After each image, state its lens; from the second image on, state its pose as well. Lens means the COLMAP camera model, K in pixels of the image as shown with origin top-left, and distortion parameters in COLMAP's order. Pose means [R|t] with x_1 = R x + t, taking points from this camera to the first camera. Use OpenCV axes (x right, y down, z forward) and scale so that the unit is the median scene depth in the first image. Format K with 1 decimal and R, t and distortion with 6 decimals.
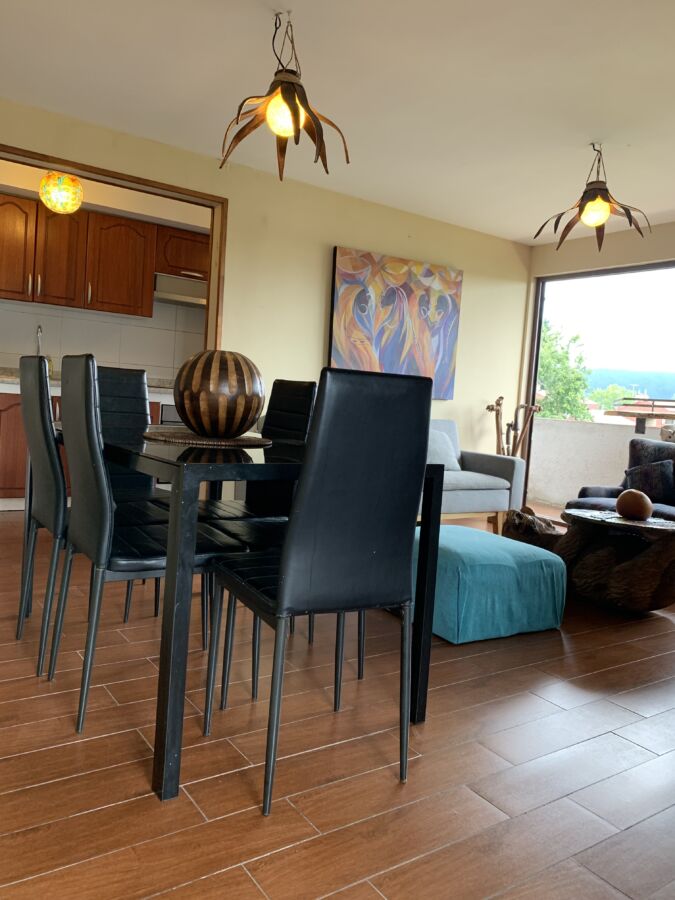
lens RADIAL K [[688.9, 0, 337.5], [0, 688.9, 450.0], [0, 0, 1]] dist [0.061583, -0.097904]
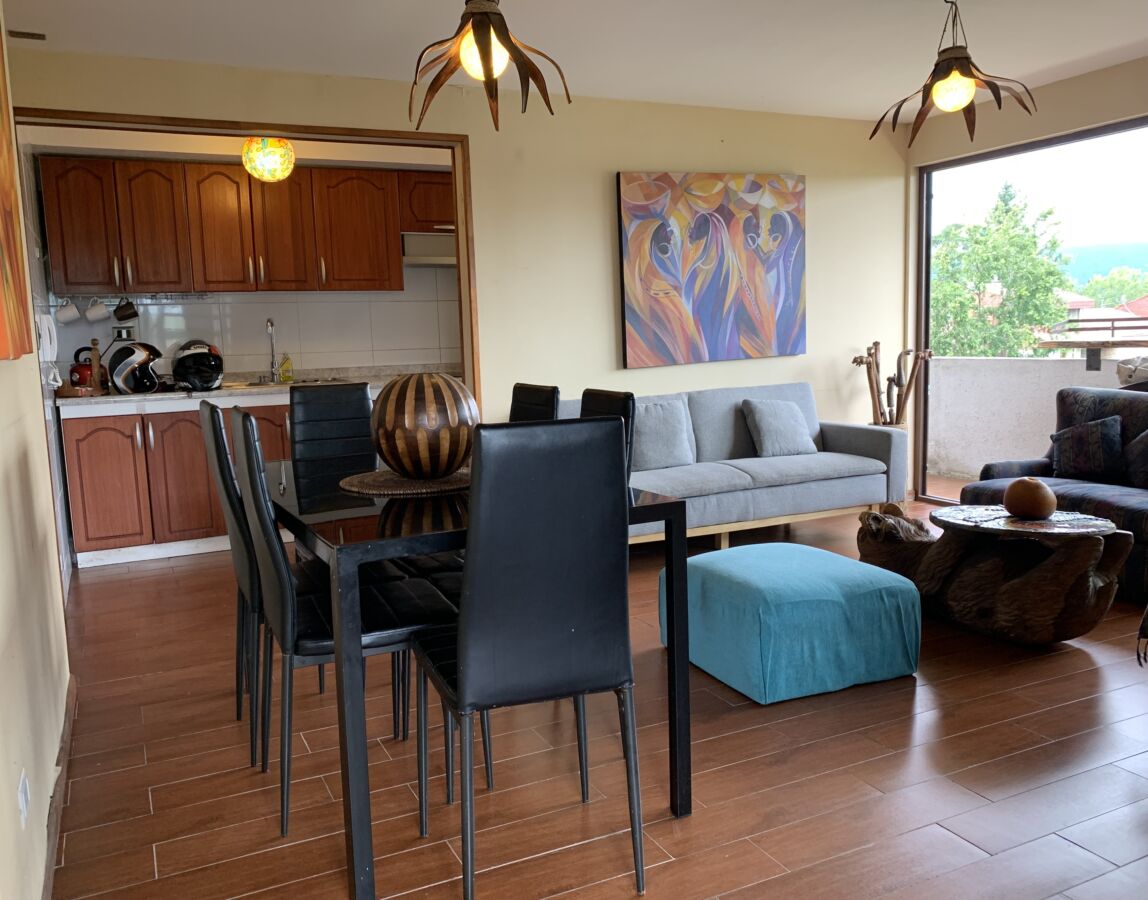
lens RADIAL K [[935.3, 0, 571.1], [0, 935.3, 462.5], [0, 0, 1]] dist [0.050638, -0.086413]
pose [[0.980807, -0.077690, -0.178832, 0.124511], [0.090053, 0.994001, 0.062068, -0.057100], [0.172938, -0.076981, 0.981920, -0.043360]]
